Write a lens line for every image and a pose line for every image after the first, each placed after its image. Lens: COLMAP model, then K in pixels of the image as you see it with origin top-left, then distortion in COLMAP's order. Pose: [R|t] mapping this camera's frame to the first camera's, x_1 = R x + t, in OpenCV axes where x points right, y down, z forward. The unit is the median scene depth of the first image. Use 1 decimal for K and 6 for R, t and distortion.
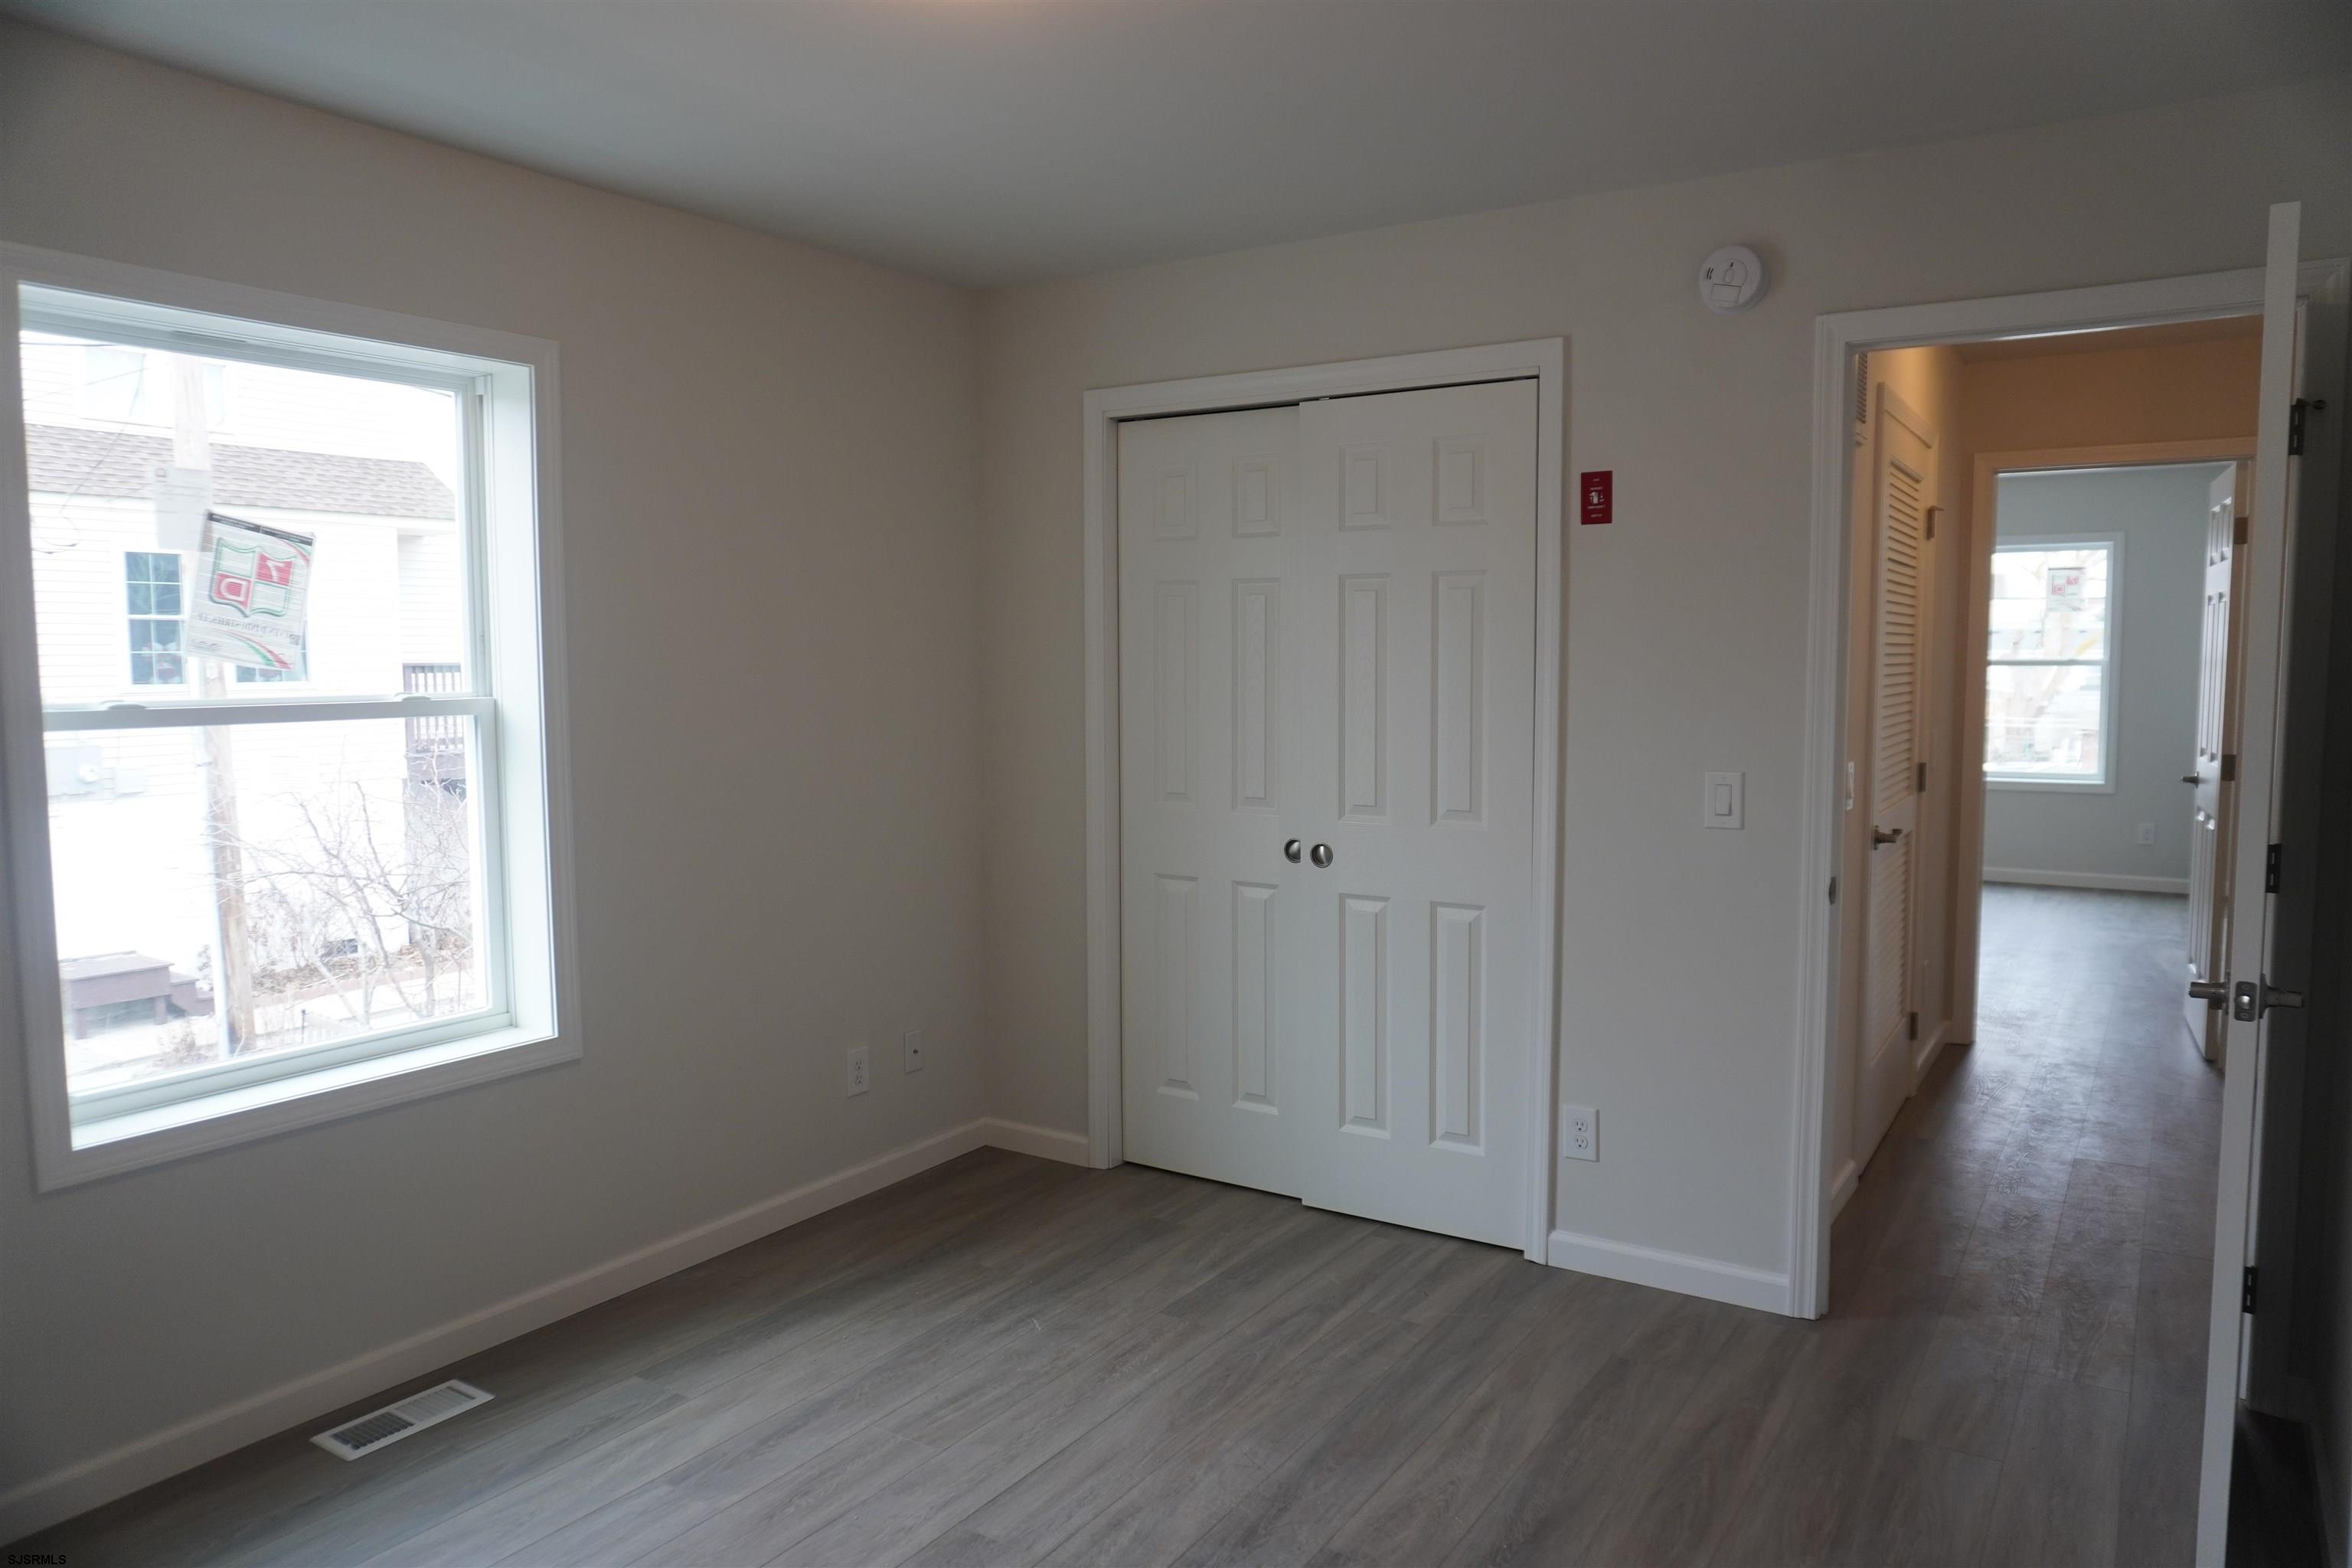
lens RADIAL K [[1571.3, 0, 1181.0], [0, 1571.3, 786.0], [0, 0, 1]] dist [-0.051414, 0.039002]
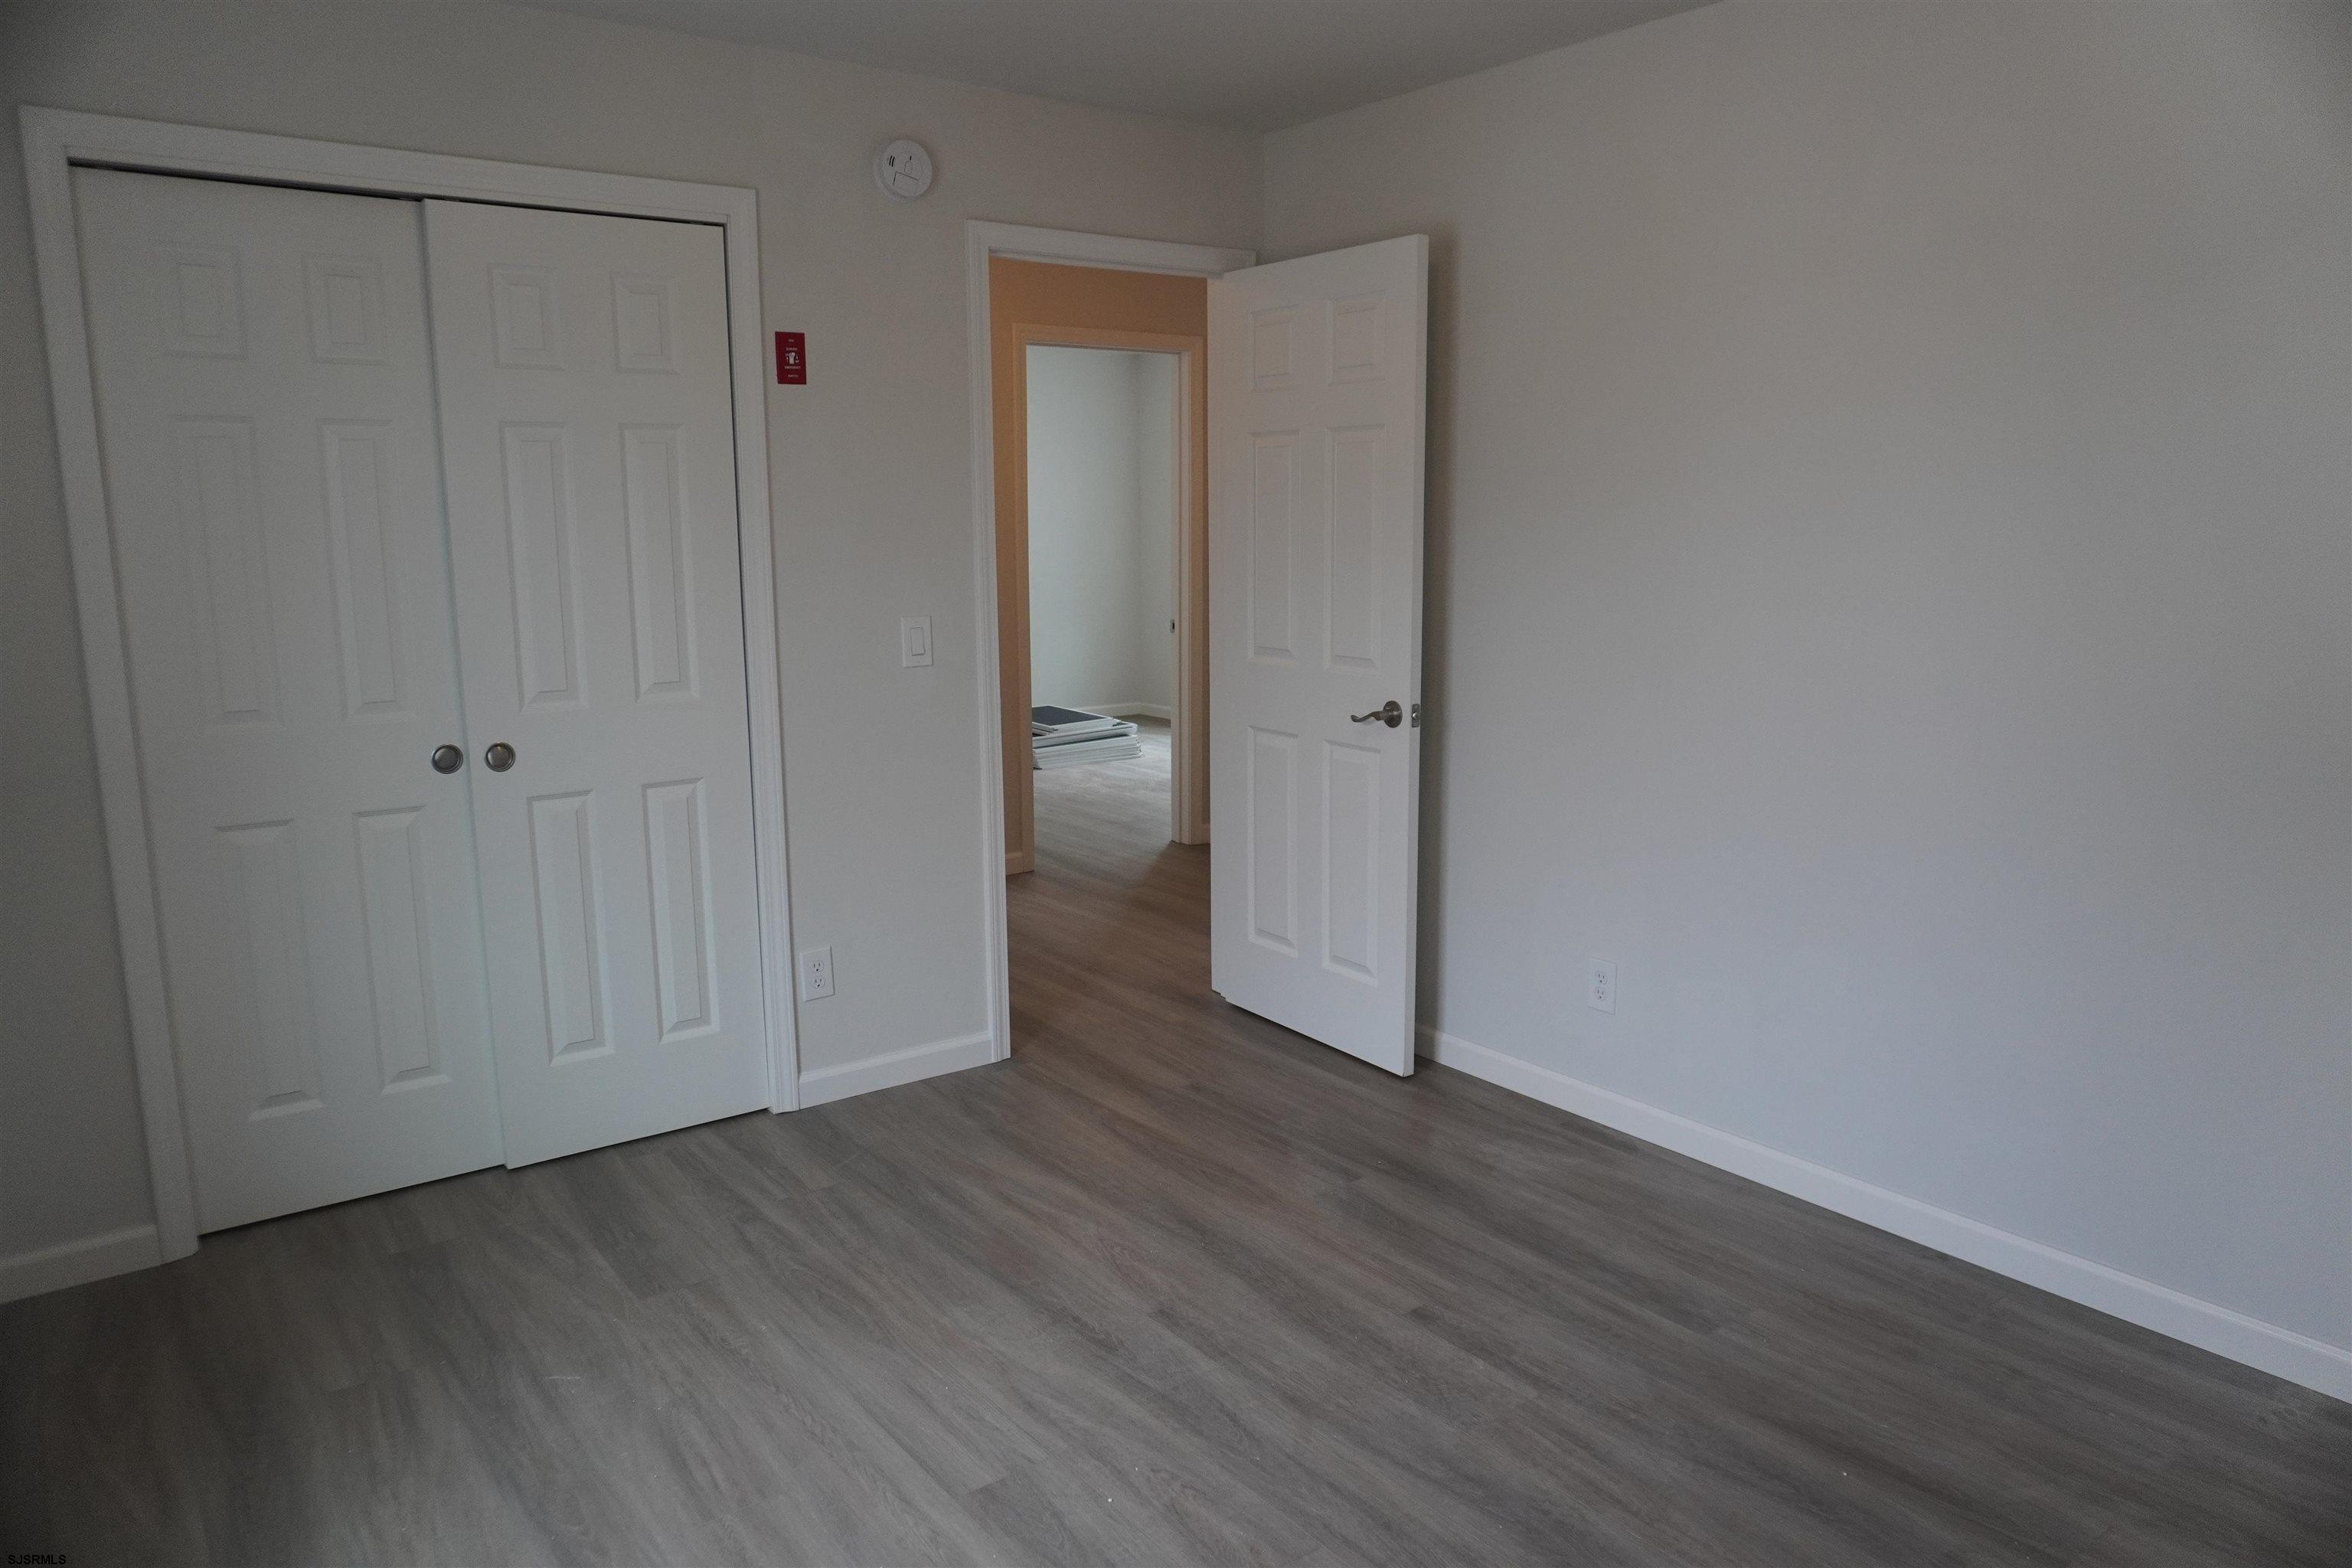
lens RADIAL K [[1571.3, 0, 1181.0], [0, 1571.3, 786.0], [0, 0, 1]] dist [-0.051414, 0.039002]
pose [[0.347069, -0.162361, 0.923679, -0.633824], [0.085849, 0.986265, 0.141104, -0.030914], [-0.933902, 0.030324, 0.356240, 0.407975]]
